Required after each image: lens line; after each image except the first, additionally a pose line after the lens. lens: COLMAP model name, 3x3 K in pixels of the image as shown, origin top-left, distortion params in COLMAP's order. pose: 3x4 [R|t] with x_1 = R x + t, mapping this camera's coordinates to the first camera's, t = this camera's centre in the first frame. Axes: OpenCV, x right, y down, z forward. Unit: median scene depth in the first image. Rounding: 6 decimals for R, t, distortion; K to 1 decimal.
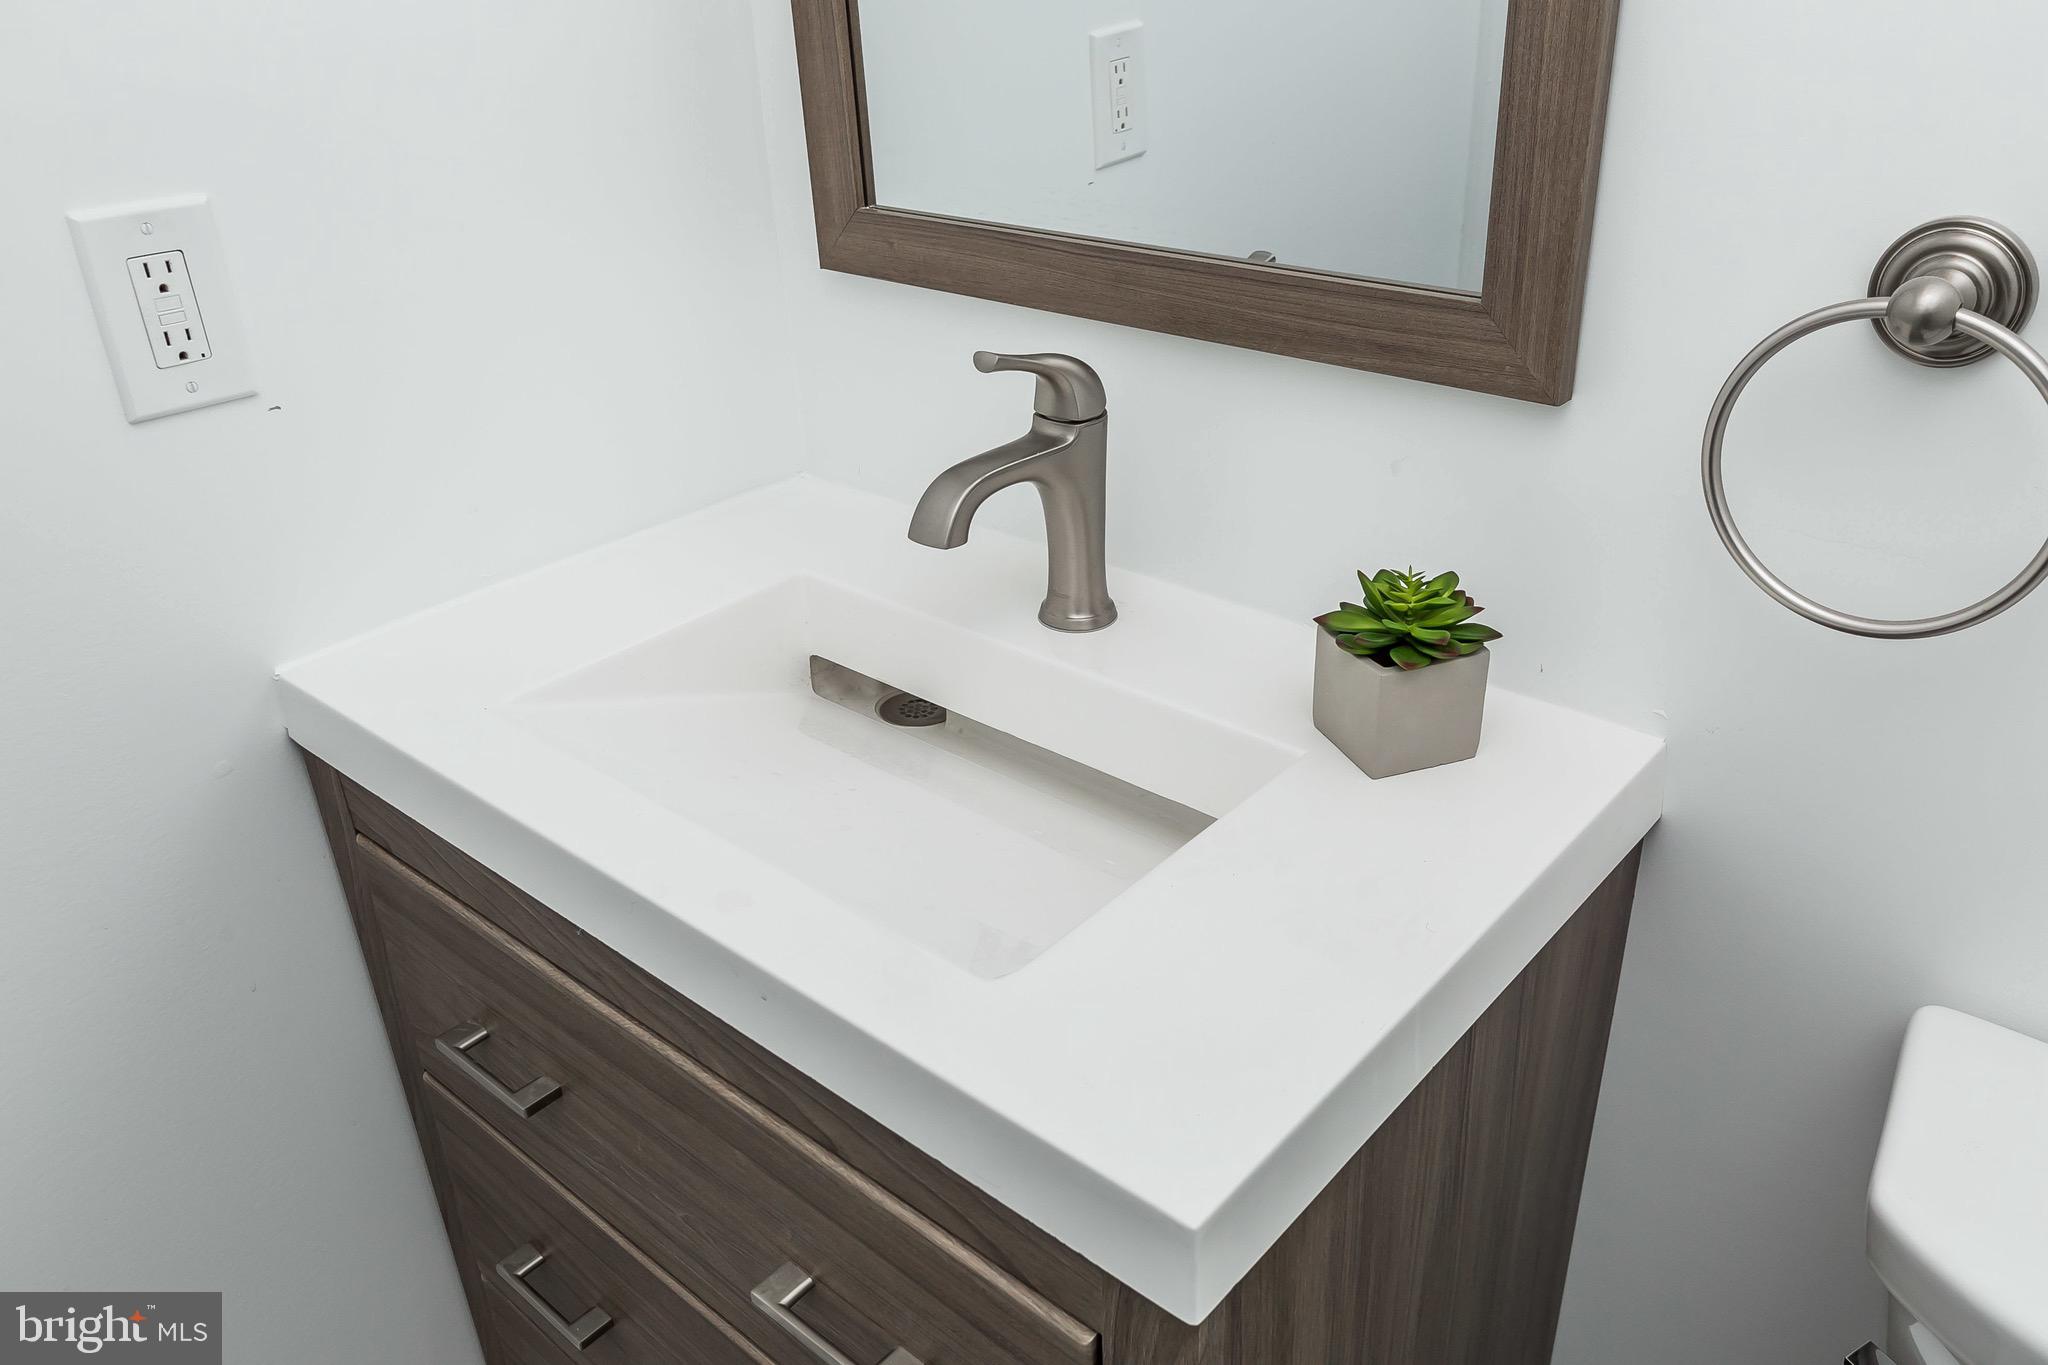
lens RADIAL K [[1534.5, 0, 1024.0], [0, 1534.5, 682.5], [0, 0, 1]] dist [0.004971, -0.001424]
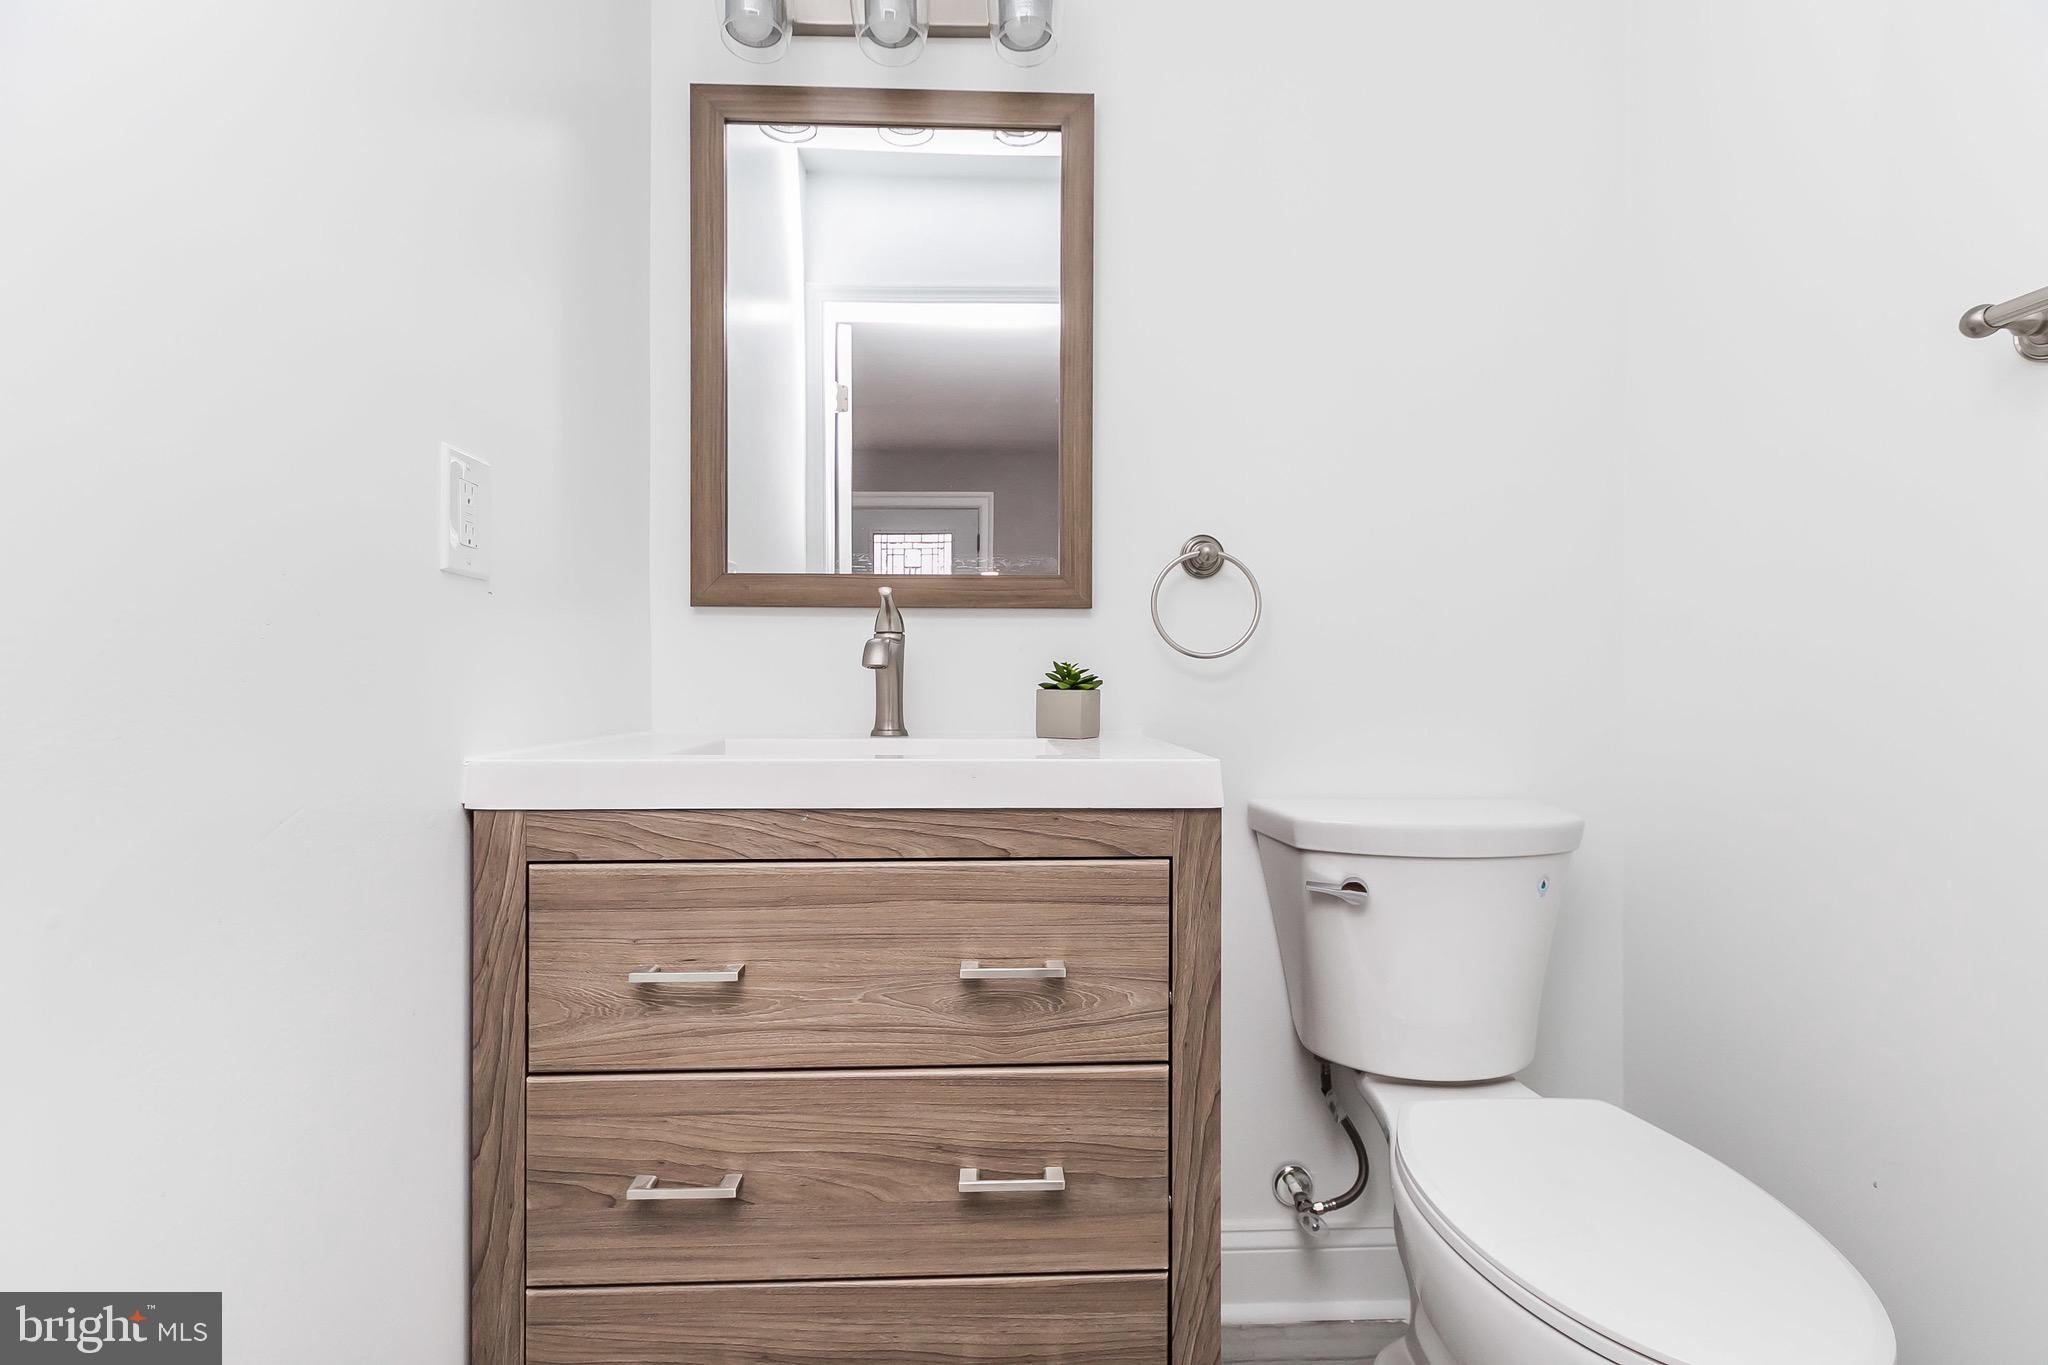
lens RADIAL K [[914.0, 0, 1022.1], [0, 914.0, 672.5], [0, 0, 1]] dist [0.001802, -0.000214]
pose [[0.728377, 0.044091, 0.683757, -0.796726], [0.291264, 0.883349, -0.367232, 0.452360], [-0.620187, 0.466637, 0.630569, 0.085409]]
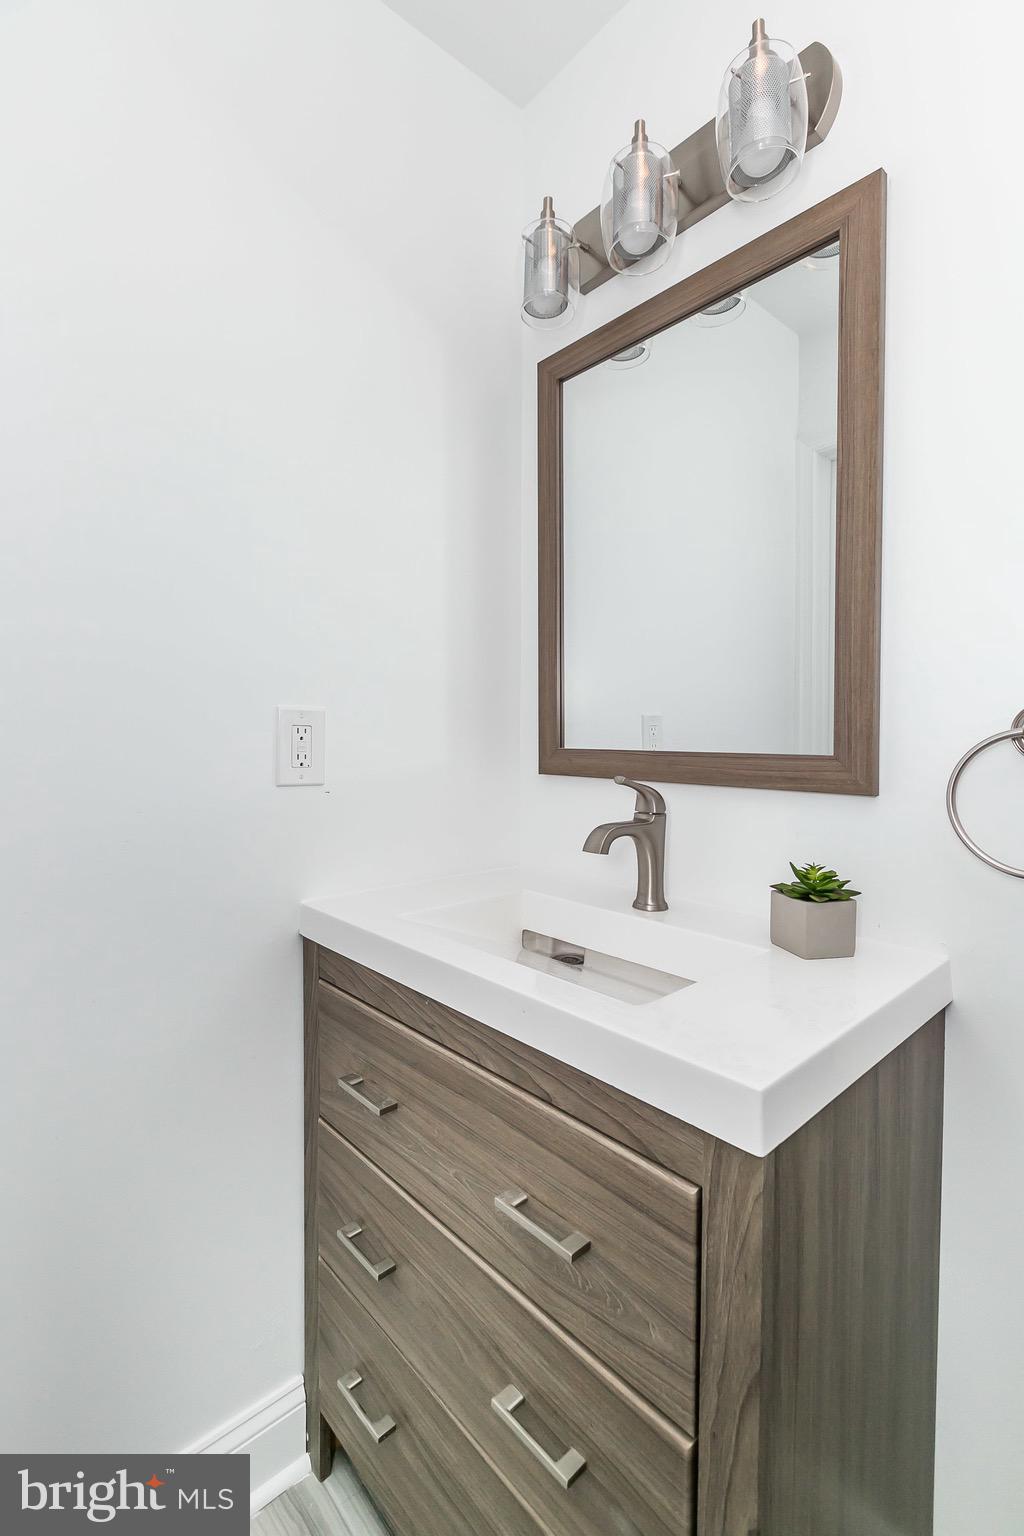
lens RADIAL K [[683.3, 0, 503.7], [0, 683.3, 752.7], [0, 0, 1]] dist [0.003752, 0.000215]
pose [[0.992389, 0.046472, -0.114039, -0.085906], [-0.091962, 0.895569, -0.435315, 0.242996], [0.081900, 0.442489, 0.893026, 0.000327]]
